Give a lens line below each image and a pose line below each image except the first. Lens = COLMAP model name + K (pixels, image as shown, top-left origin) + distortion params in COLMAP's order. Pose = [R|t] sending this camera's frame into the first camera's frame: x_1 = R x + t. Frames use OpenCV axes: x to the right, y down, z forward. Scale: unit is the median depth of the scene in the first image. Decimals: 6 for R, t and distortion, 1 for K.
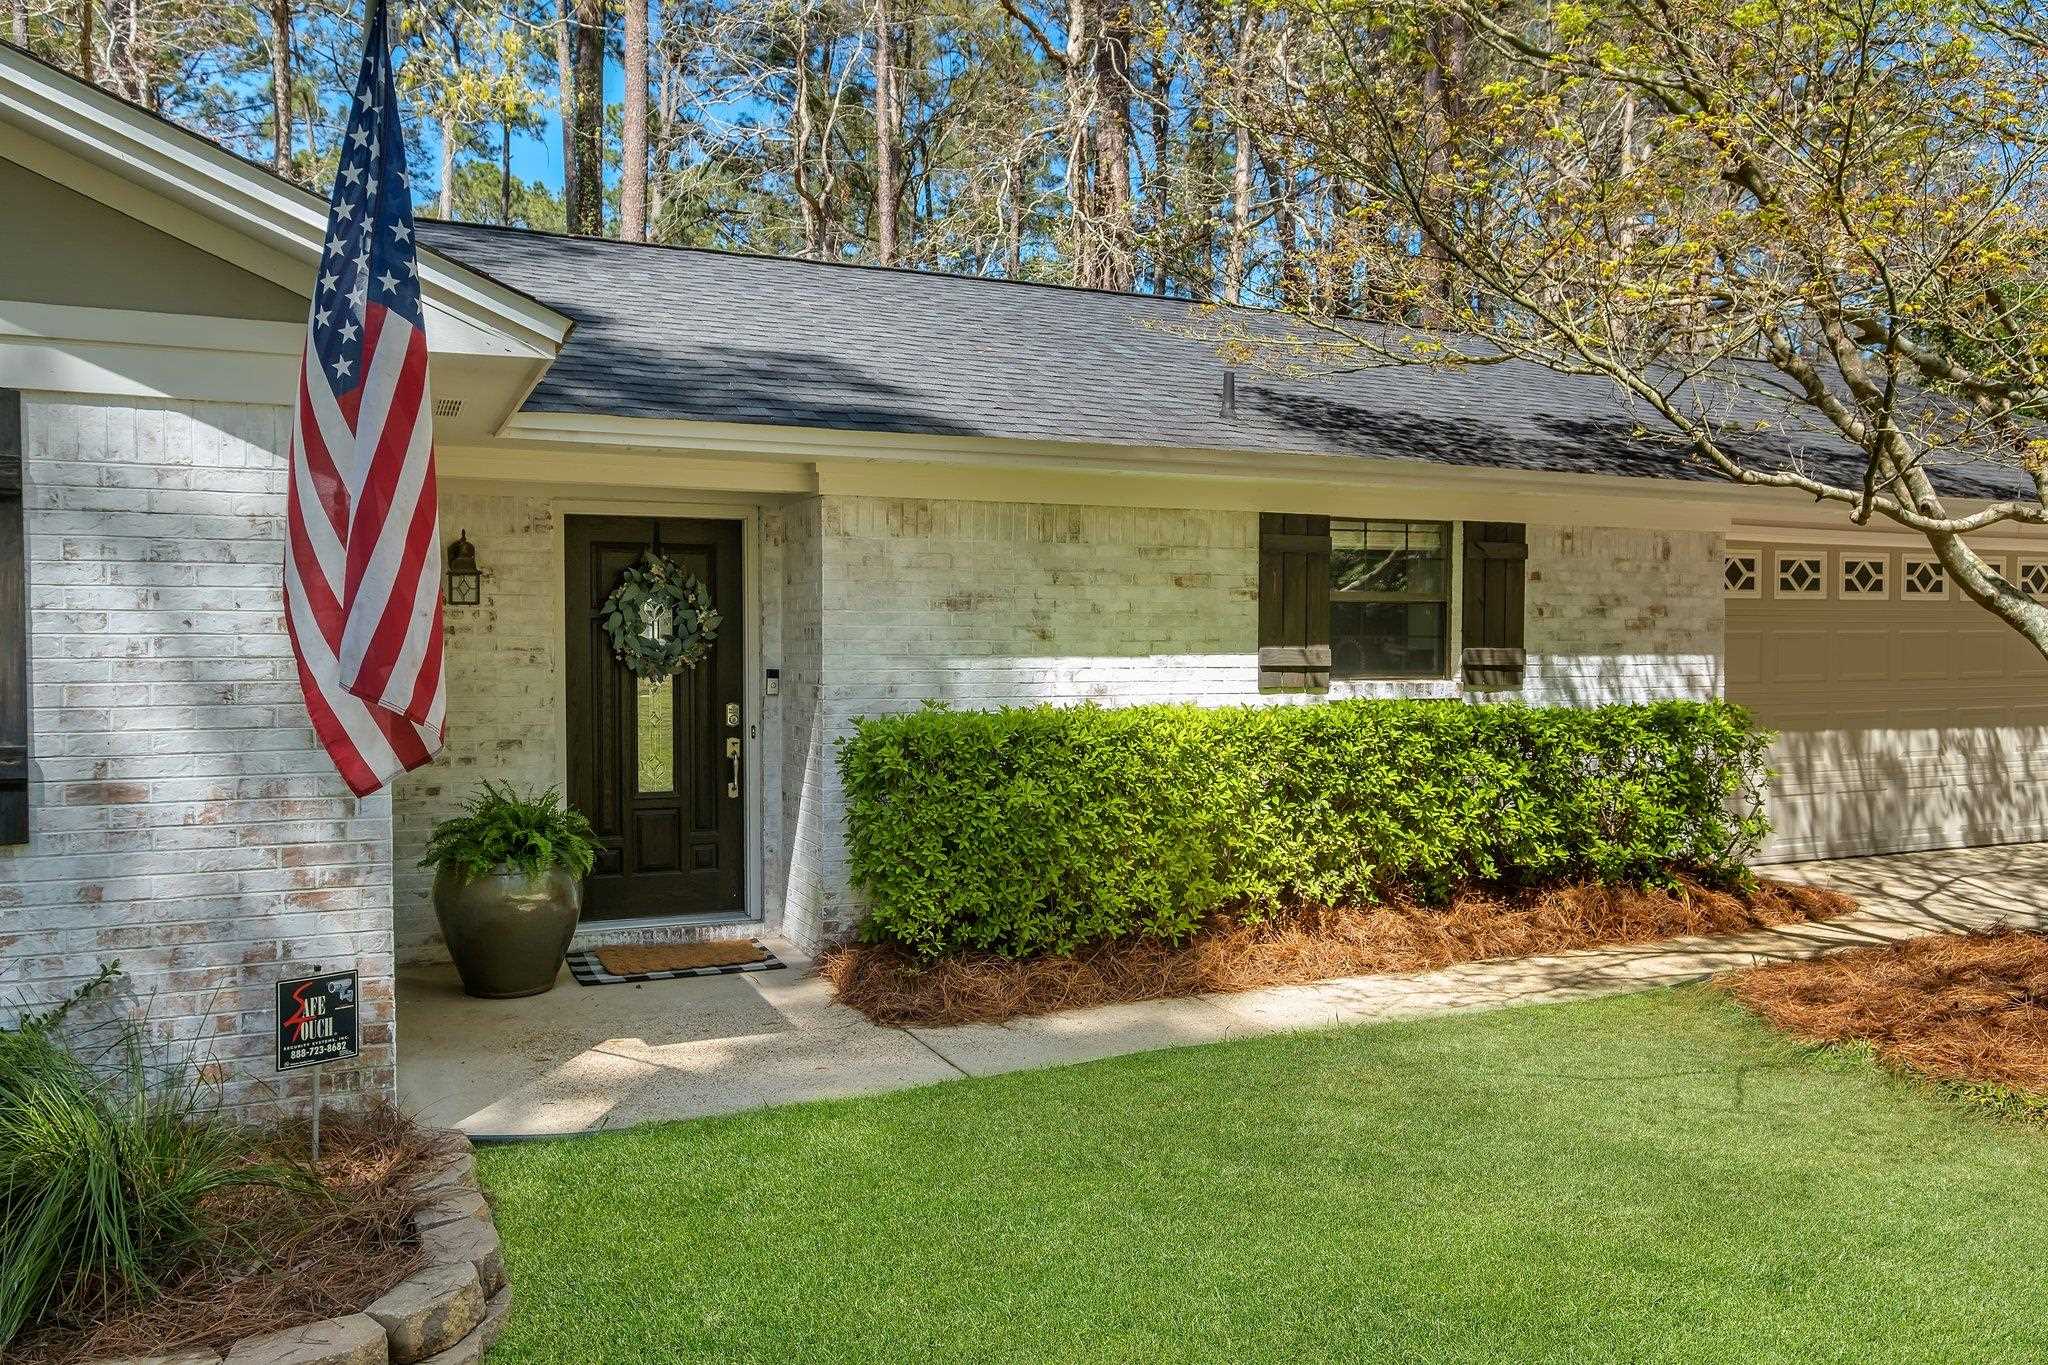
lens RADIAL K [[1545.4, 0, 1020.4], [0, 1545.4, 684.7], [0, 0, 1]] dist [0.010405, 0.001519]
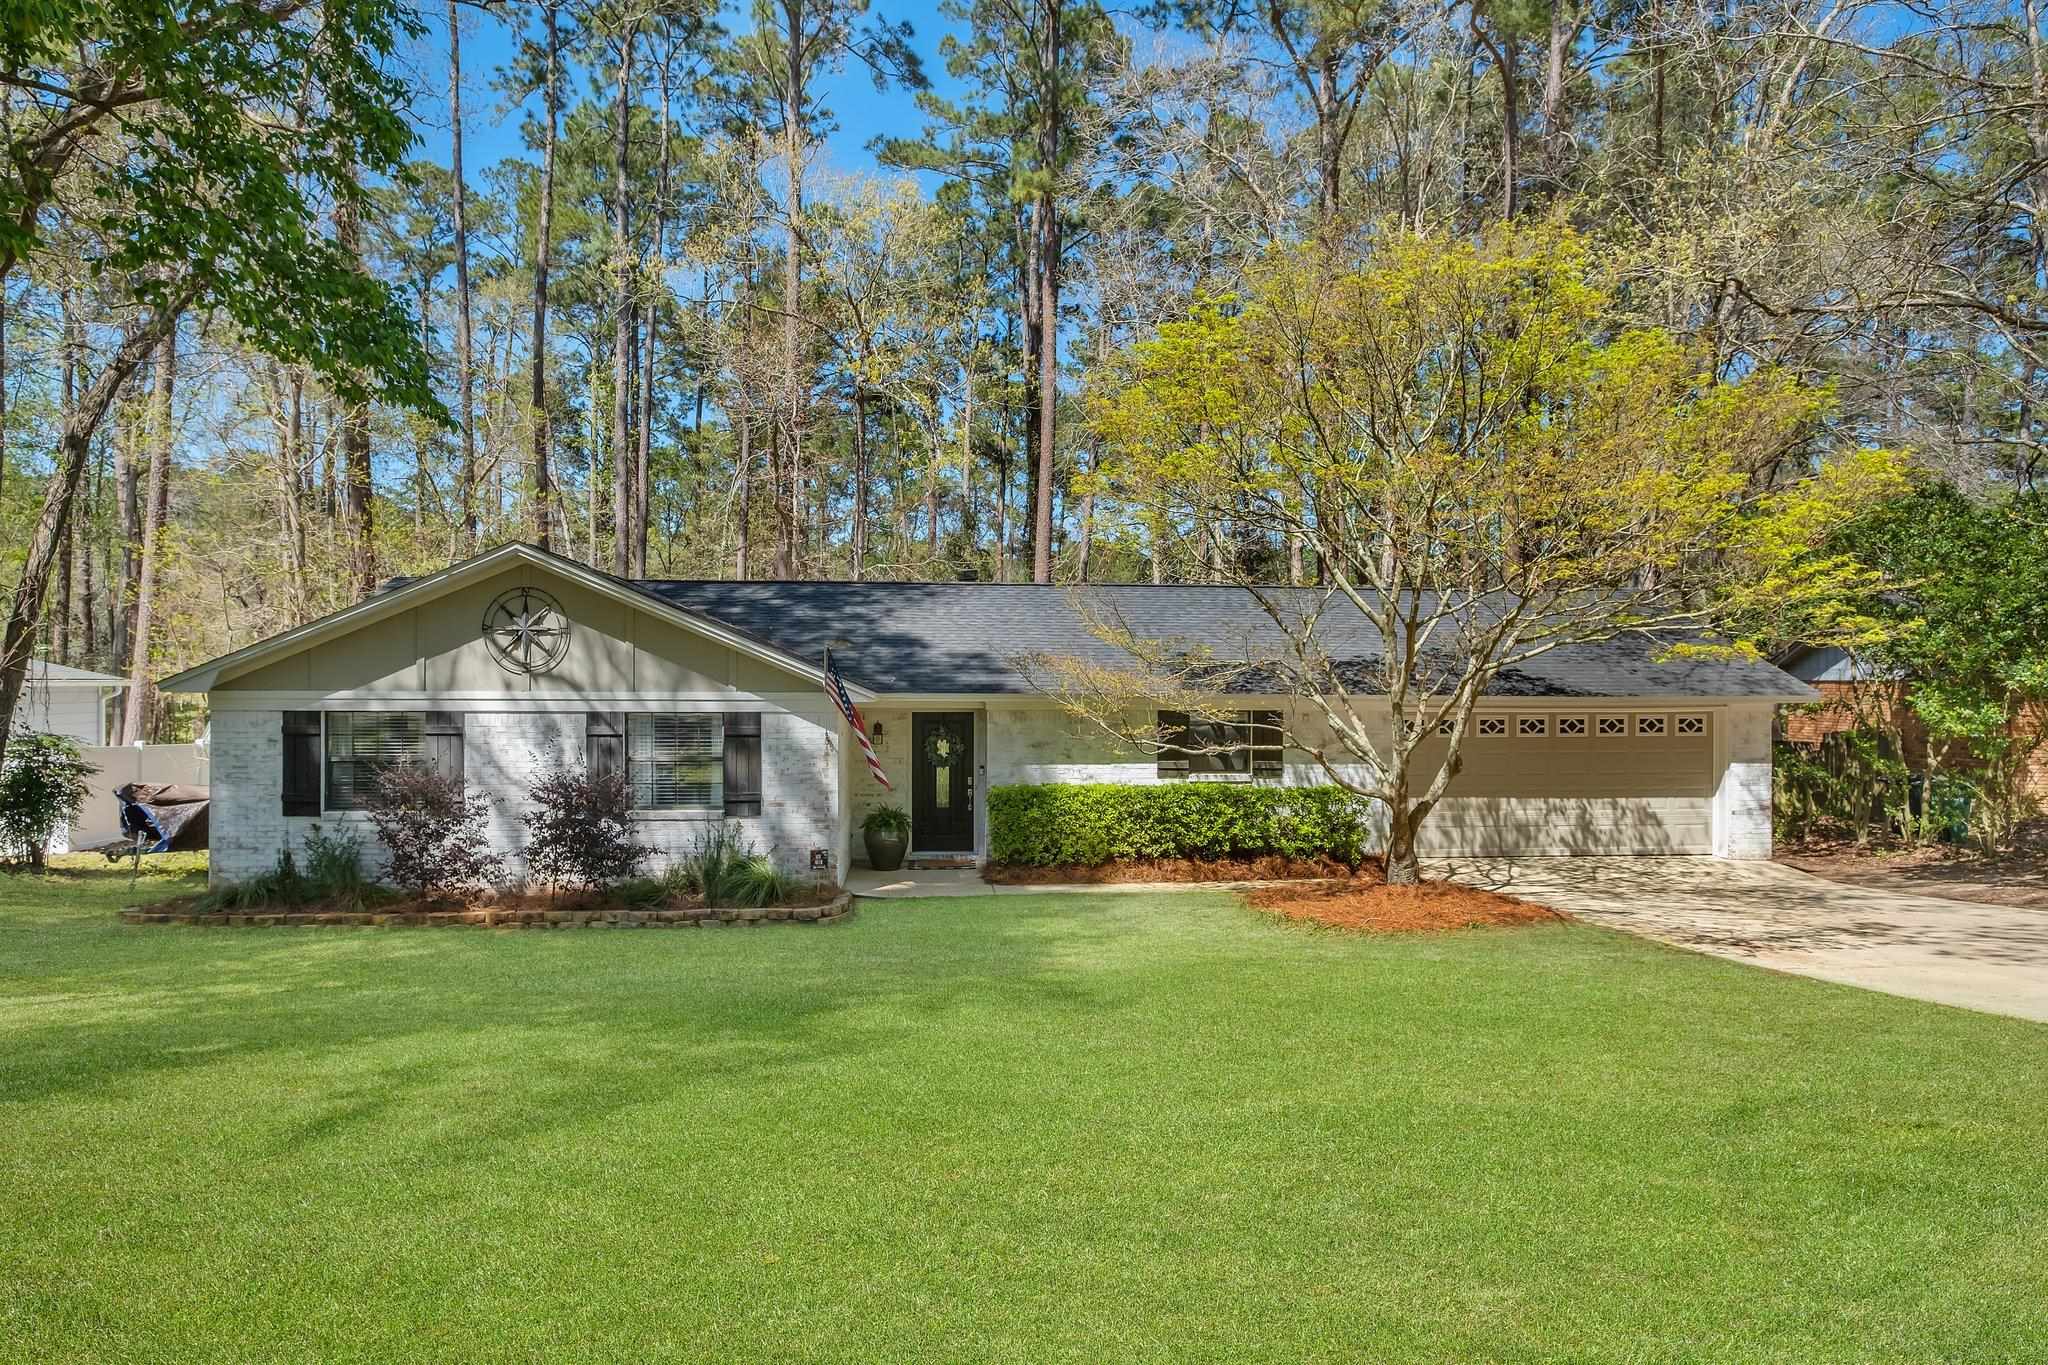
lens RADIAL K [[1236.7, 0, 1026.6], [0, 1236.7, 683.2], [0, 0, 1]] dist [-0.001509, 0.001100]
pose [[0.945006, 0.005139, -0.327012, 0.691089], [-0.015003, 0.999505, -0.027649, -0.104353], [0.326708, 0.031035, 0.944616, -1.175941]]
